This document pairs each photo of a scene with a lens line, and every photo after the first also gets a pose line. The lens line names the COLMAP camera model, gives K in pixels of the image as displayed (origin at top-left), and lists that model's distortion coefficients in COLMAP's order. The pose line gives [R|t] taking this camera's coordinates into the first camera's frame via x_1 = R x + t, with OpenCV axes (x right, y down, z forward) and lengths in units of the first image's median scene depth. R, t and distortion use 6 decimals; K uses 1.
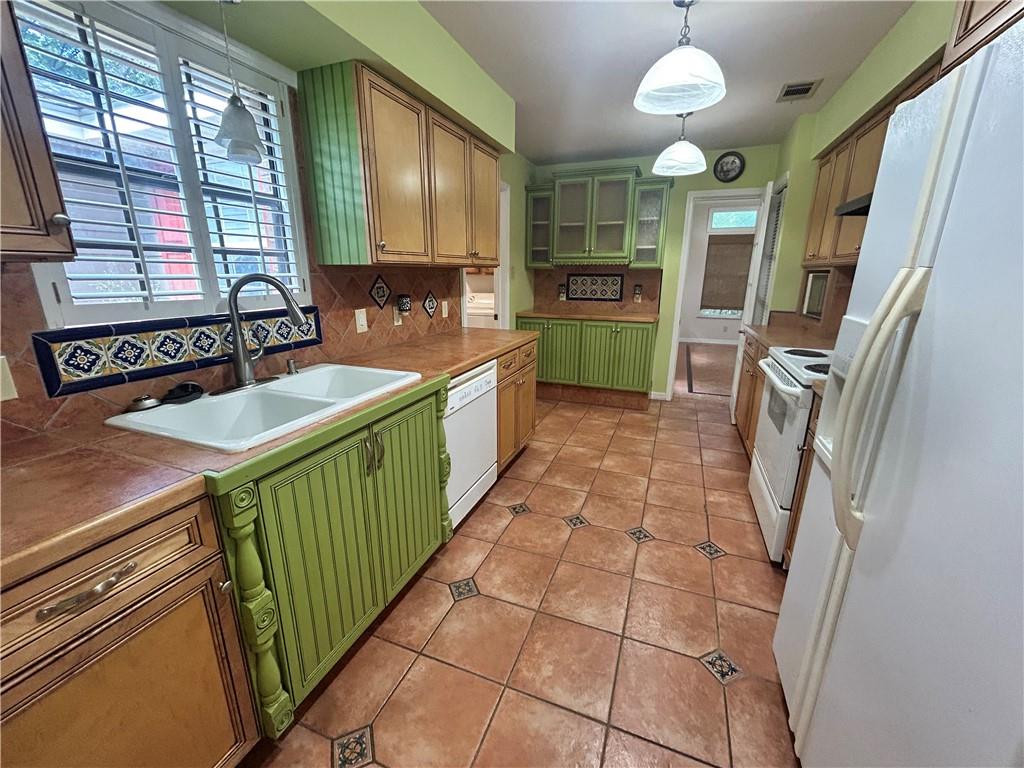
lens RADIAL K [[415.4, 0, 513.7], [0, 415.4, 382.3], [0, 0, 1]] dist [-0.000907, 0.001897]
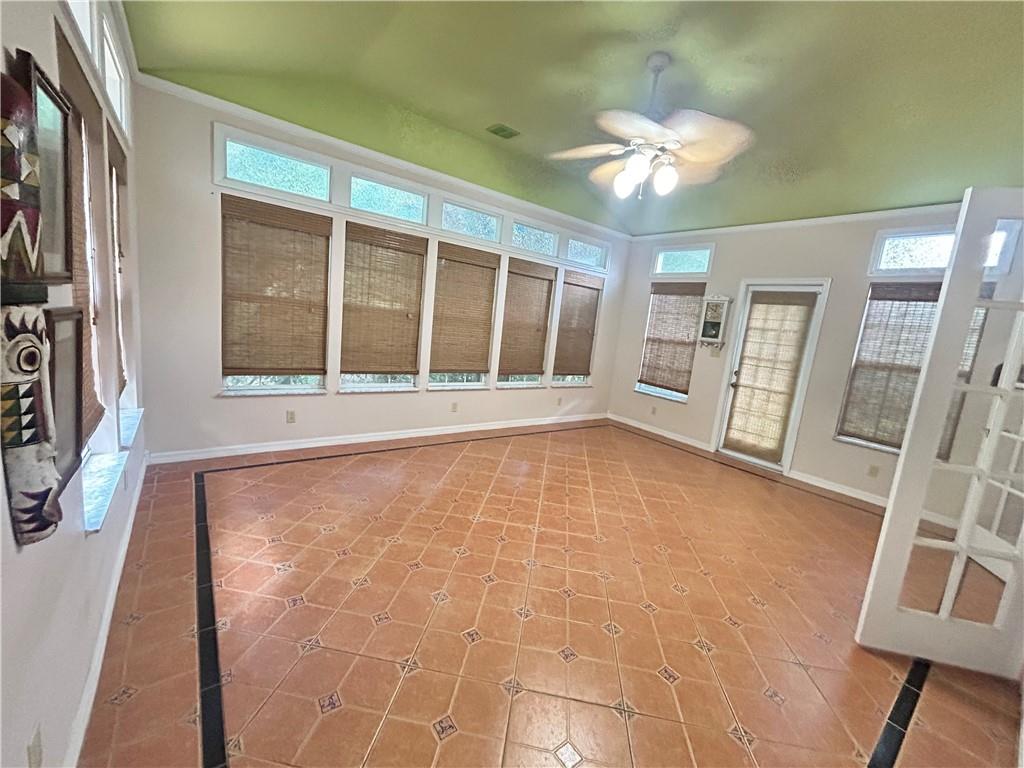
lens RADIAL K [[415.4, 0, 509.2], [0, 415.4, 383.4], [0, 0, 1]] dist [-0.000907, 0.001897]
pose [[0.514303, -0.087856, 0.853097, 0.984409], [0.124850, 0.991812, 0.026873, -0.585534], [-0.848472, 0.092688, 0.521060, 2.212560]]
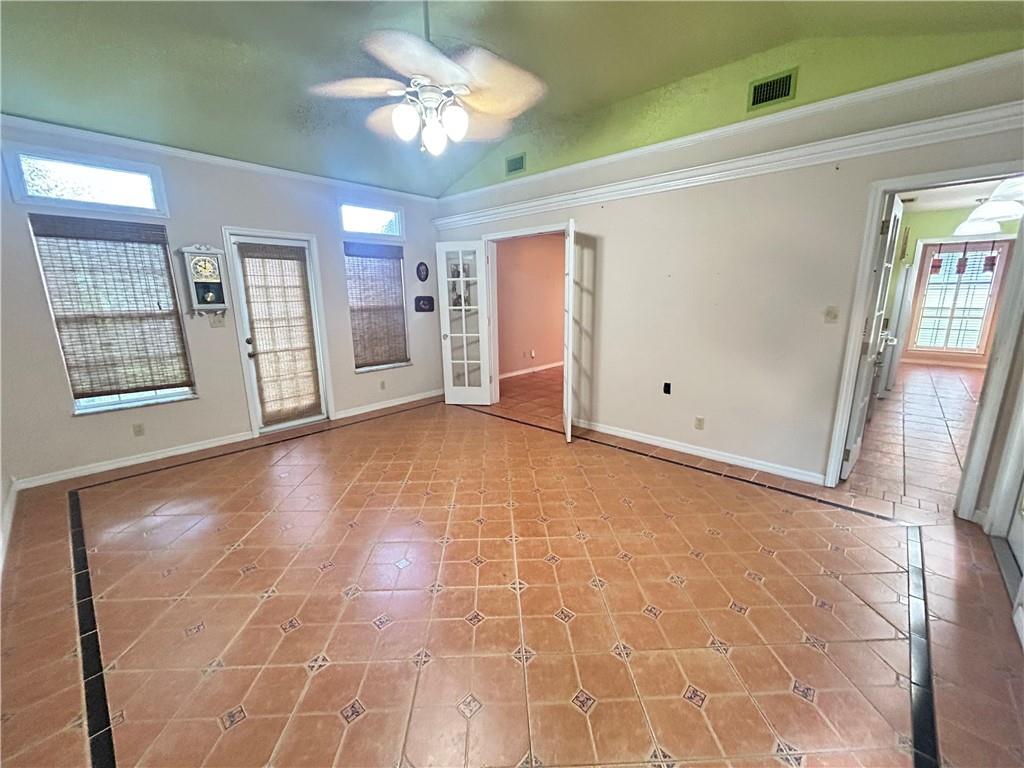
lens RADIAL K [[415.4, 0, 515.0], [0, 415.4, 383.0], [0, 0, 1]] dist [-0.000907, 0.001897]
pose [[-0.935302, -0.071445, 0.346562, 1.749350], [0.096120, 0.891280, 0.443148, -1.010538], [-0.340545, 0.447789, -0.826749, 3.677435]]
